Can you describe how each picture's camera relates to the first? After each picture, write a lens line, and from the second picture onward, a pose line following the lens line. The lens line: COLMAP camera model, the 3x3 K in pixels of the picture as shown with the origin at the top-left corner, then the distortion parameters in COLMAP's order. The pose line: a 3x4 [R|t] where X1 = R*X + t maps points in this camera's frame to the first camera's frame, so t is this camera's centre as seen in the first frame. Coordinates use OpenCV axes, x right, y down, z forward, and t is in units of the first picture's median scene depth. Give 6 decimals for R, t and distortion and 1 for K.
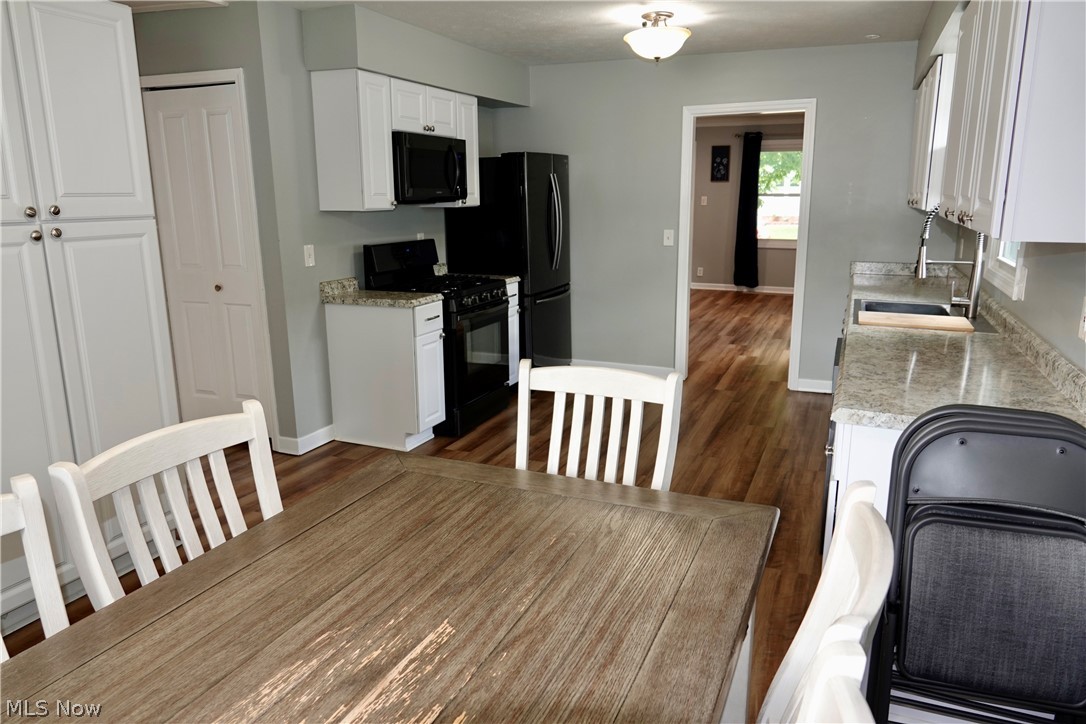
lens RADIAL K [[758.5, 0, 542.9], [0, 758.5, 360.3], [0, 0, 1]] dist [0.000479, 0.000558]
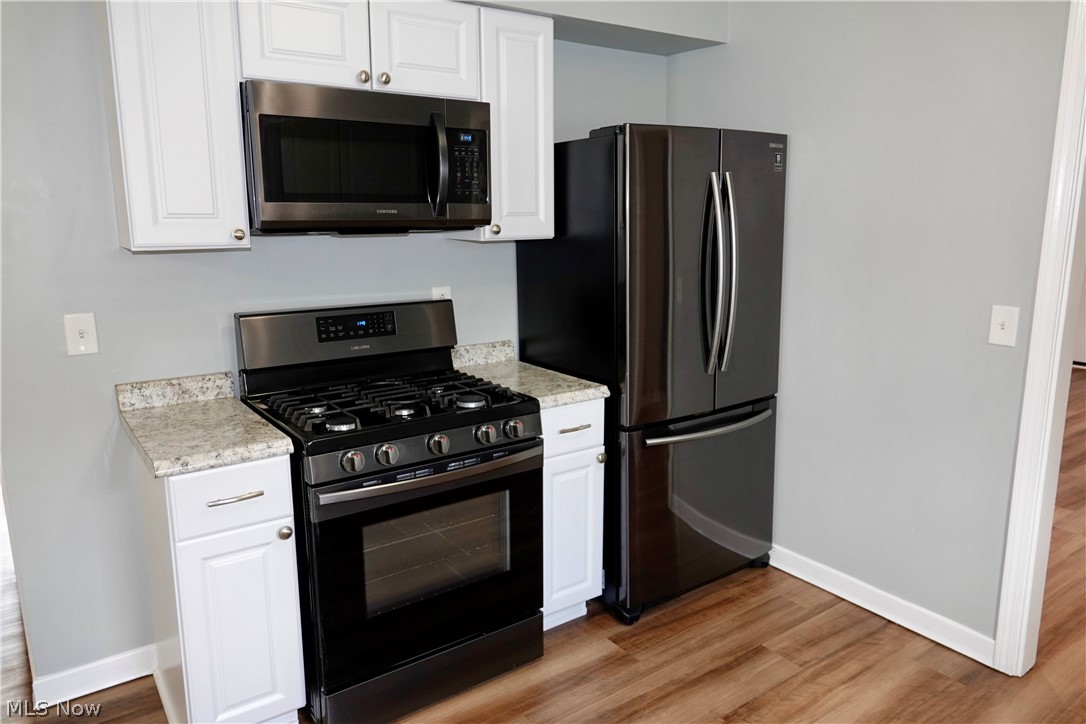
lens RADIAL K [[758.5, 0, 542.1], [0, 758.5, 355.4], [0, 0, 1]] dist [0.000479, 0.000558]
pose [[0.851162, 0.098555, -0.515568, 0.180019], [-0.114155, 0.993462, 0.001448, -0.128919], [0.512340, 0.057622, 0.856848, 0.582807]]
